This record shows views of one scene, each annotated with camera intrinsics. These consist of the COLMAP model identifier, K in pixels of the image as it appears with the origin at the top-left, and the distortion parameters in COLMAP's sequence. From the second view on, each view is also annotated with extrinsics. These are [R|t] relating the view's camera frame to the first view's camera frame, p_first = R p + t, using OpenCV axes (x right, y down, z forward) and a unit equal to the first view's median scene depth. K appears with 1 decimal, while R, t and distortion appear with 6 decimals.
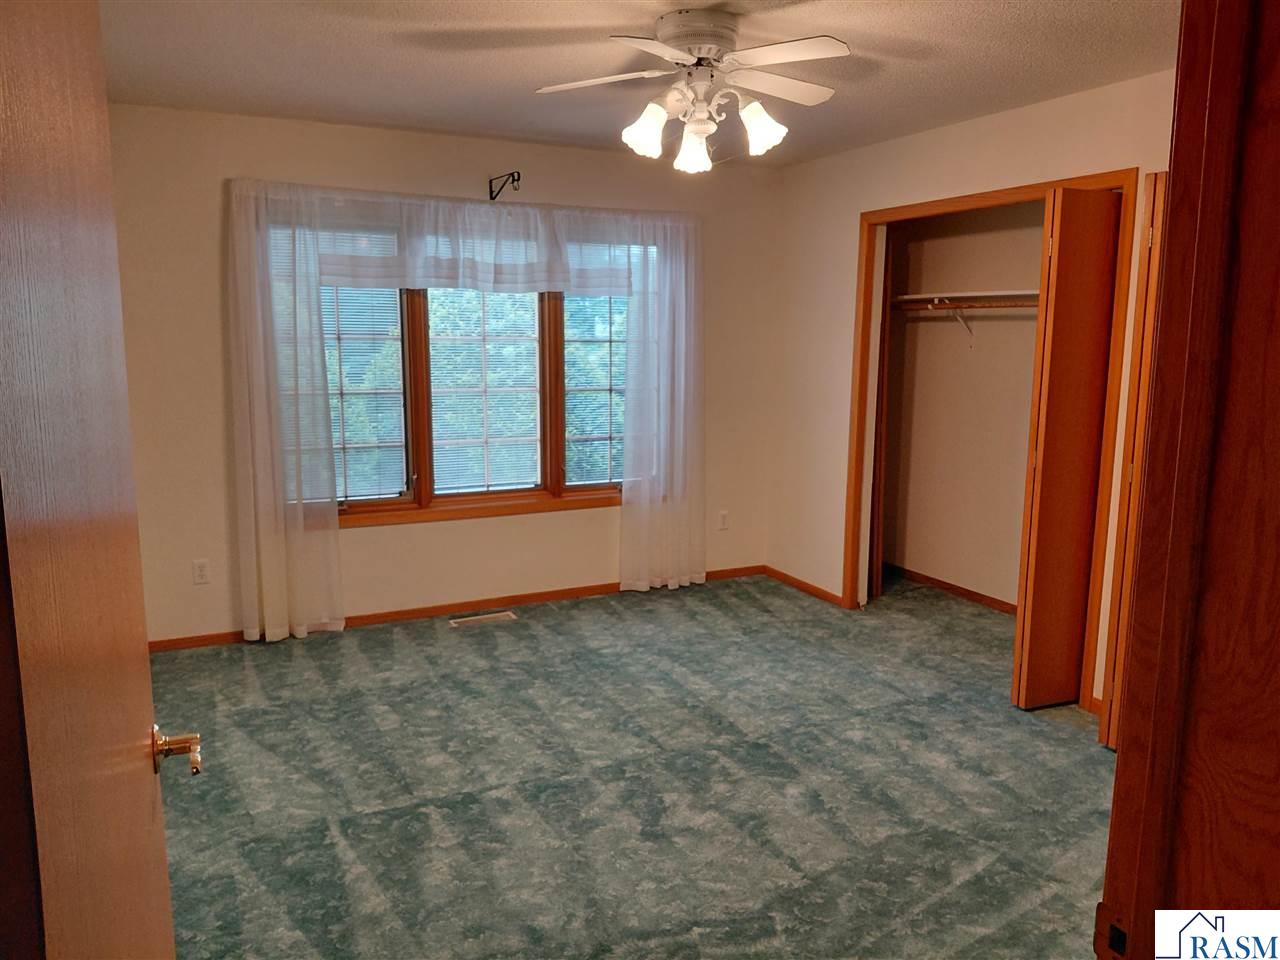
lens RADIAL K [[950.7, 0, 640.0], [0, 950.7, 480.0], [0, 0, 1]] dist [0.002775, -0.047082]
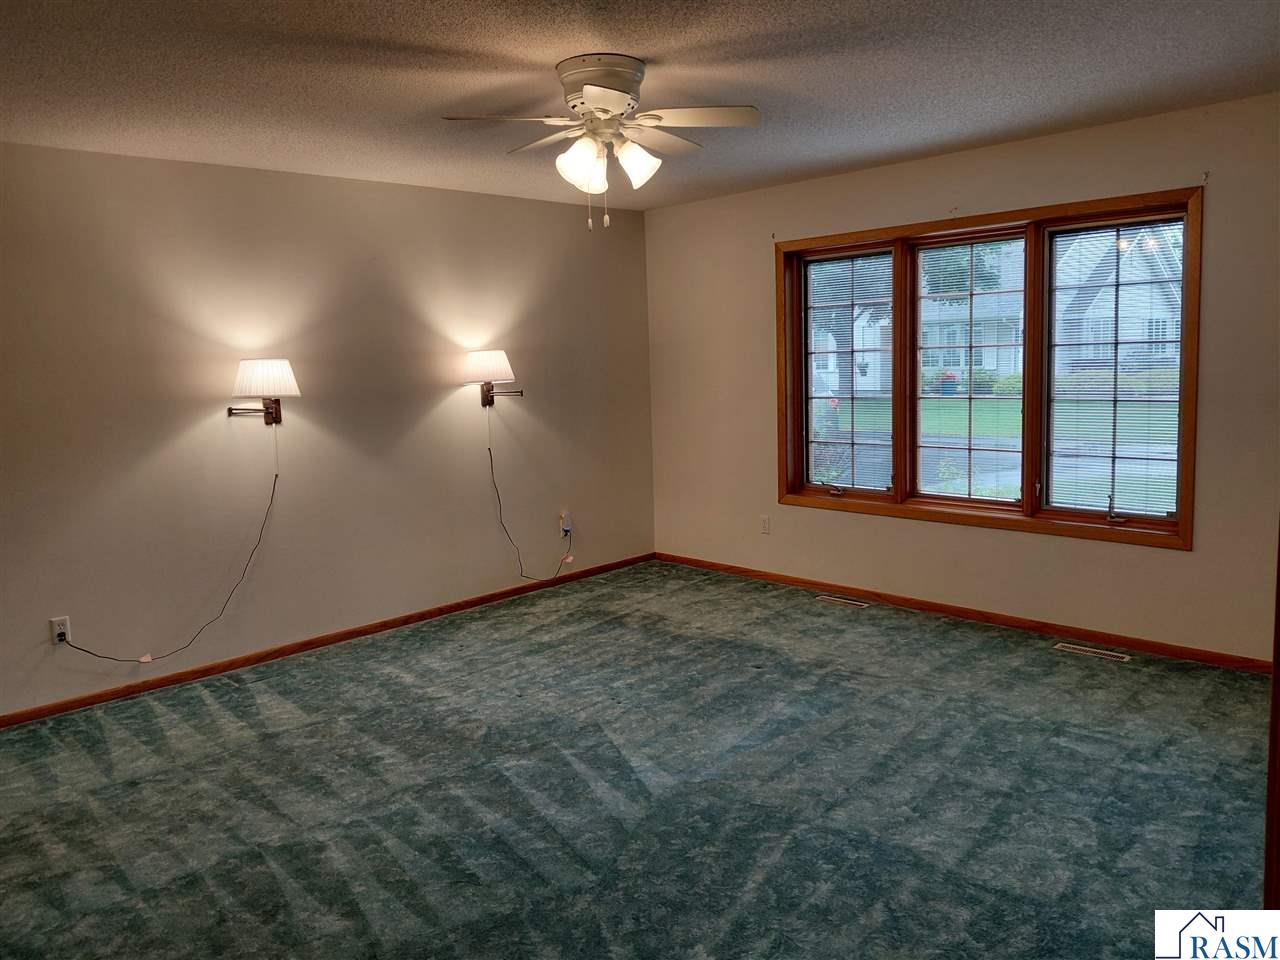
lens RADIAL K [[950.7, 0, 640.0], [0, 950.7, 480.0], [0, 0, 1]] dist [0.002775, -0.047082]
pose [[0.313531, 0.112124, -0.942935, 0.679801], [-0.112722, 0.990378, 0.080284, -0.050324], [0.942864, 0.081118, 0.323153, 0.367105]]
